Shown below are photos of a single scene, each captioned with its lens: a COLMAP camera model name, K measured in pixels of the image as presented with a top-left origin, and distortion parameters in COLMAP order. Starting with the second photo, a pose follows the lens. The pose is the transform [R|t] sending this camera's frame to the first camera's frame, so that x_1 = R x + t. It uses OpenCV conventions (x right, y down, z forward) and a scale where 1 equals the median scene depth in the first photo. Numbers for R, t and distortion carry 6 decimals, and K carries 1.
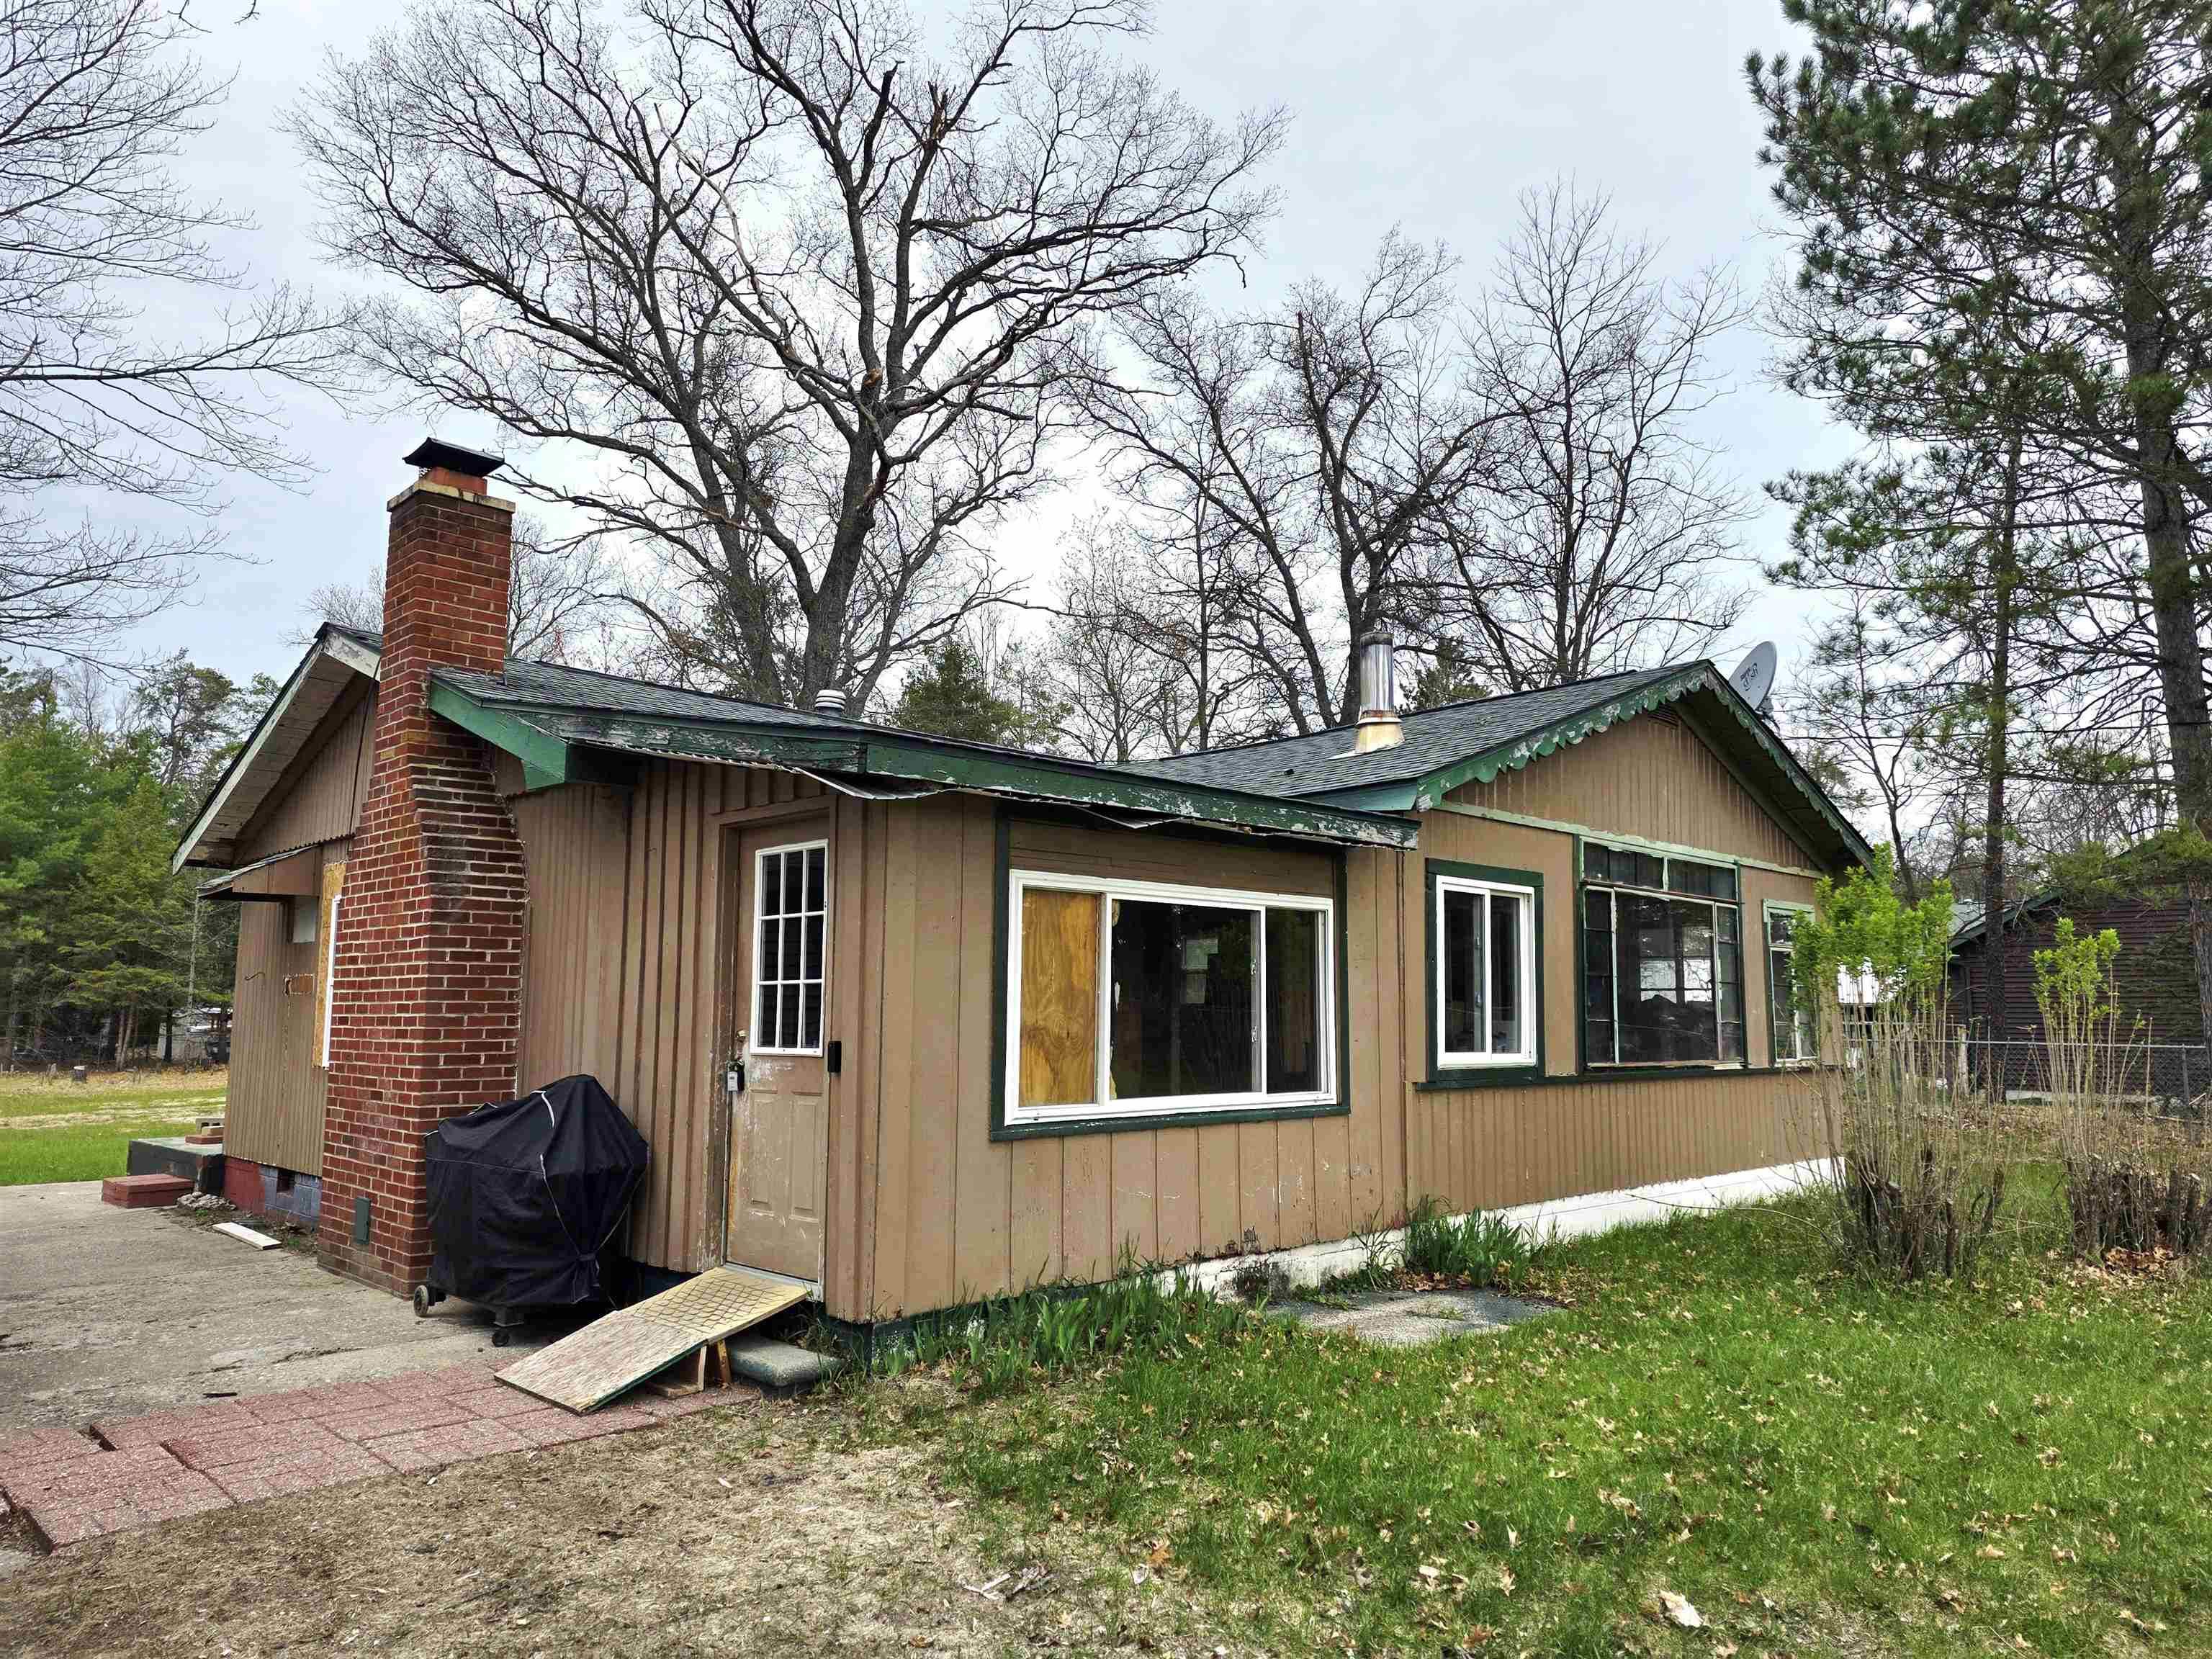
lens RADIAL K [[1470.7, 0, 1122.8], [0, 1470.7, 840.4], [0, 0, 1]] dist [0.066461, -0.053493]
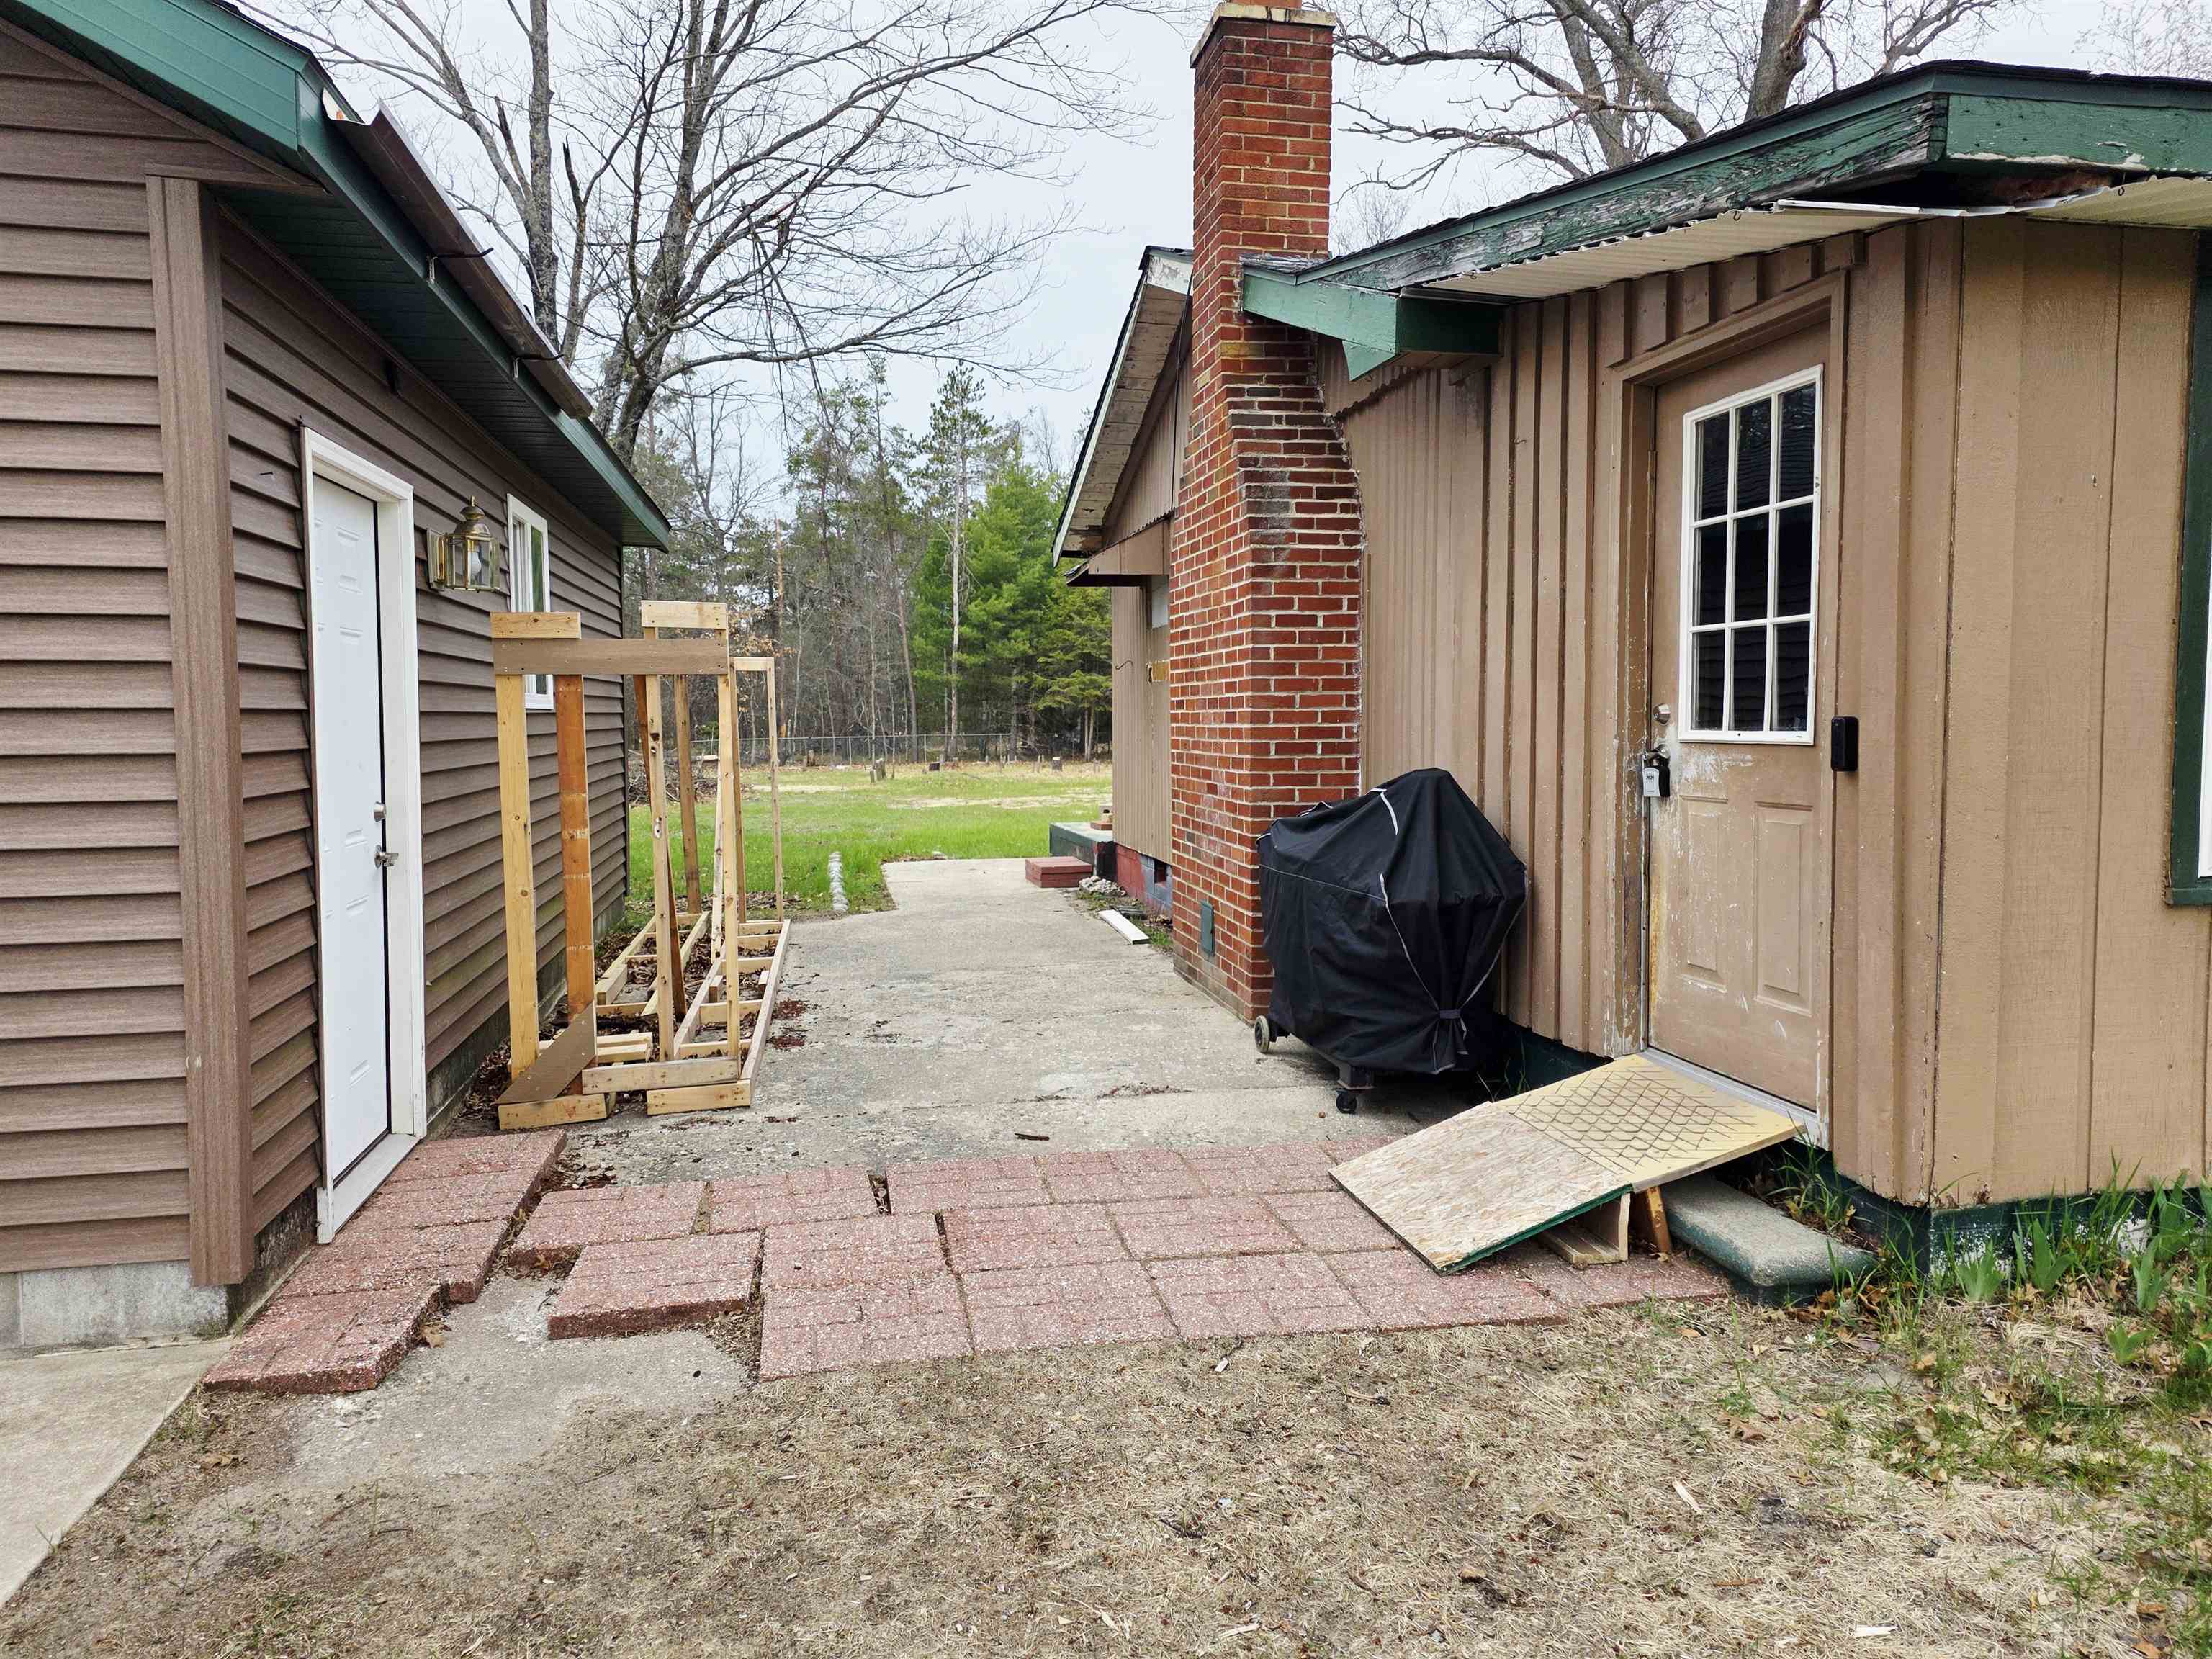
lens RADIAL K [[1471.5, 0, 1103.0], [0, 1471.5, 808.9], [0, 0, 1]] dist [0.106977, -0.111357]
pose [[0.833511, 0.027357, -0.551825, -0.100824], [0.072396, 0.984754, 0.158170, 0.052377], [0.547739, -0.171786, 0.818823, 0.322917]]
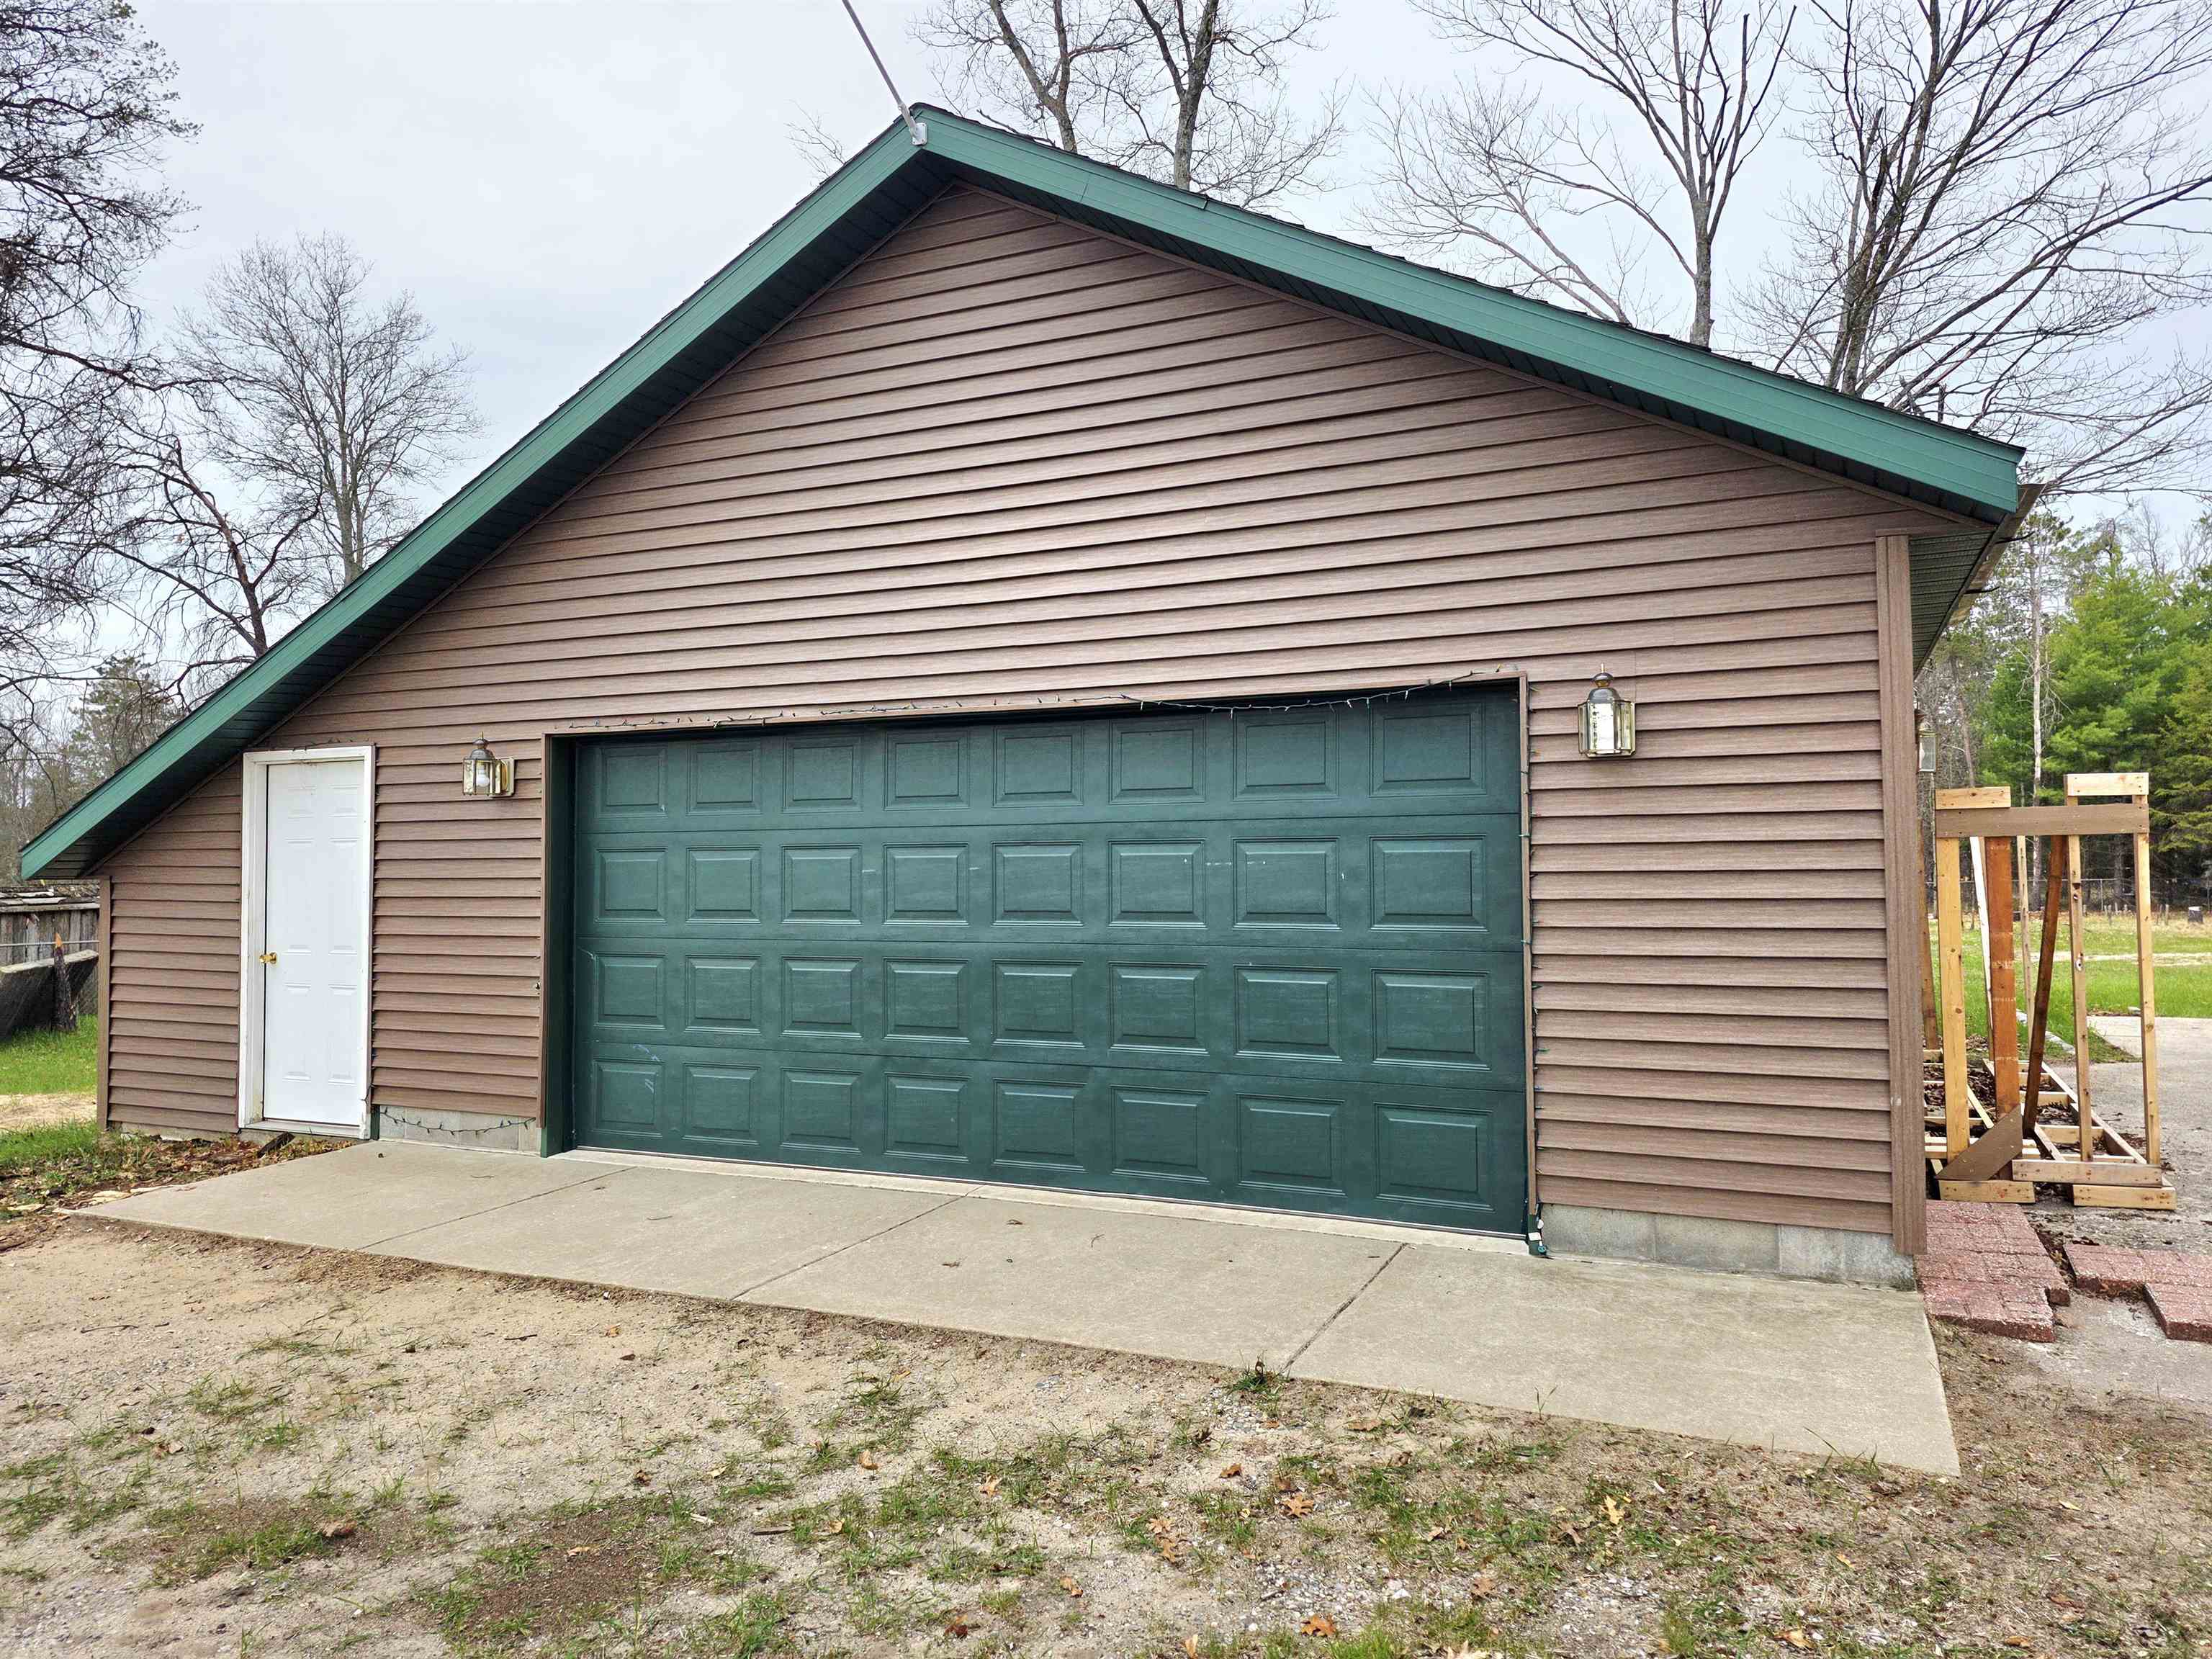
lens RADIAL K [[1470.7, 0, 1122.8], [0, 1470.7, 840.4], [0, 0, 1]] dist [0.066461, -0.053493]
pose [[0.350479, -0.027872, -0.936156, -0.055706], [0.124952, 0.992013, 0.017244, 0.002671], [0.928198, -0.123018, 0.351162, -0.037320]]
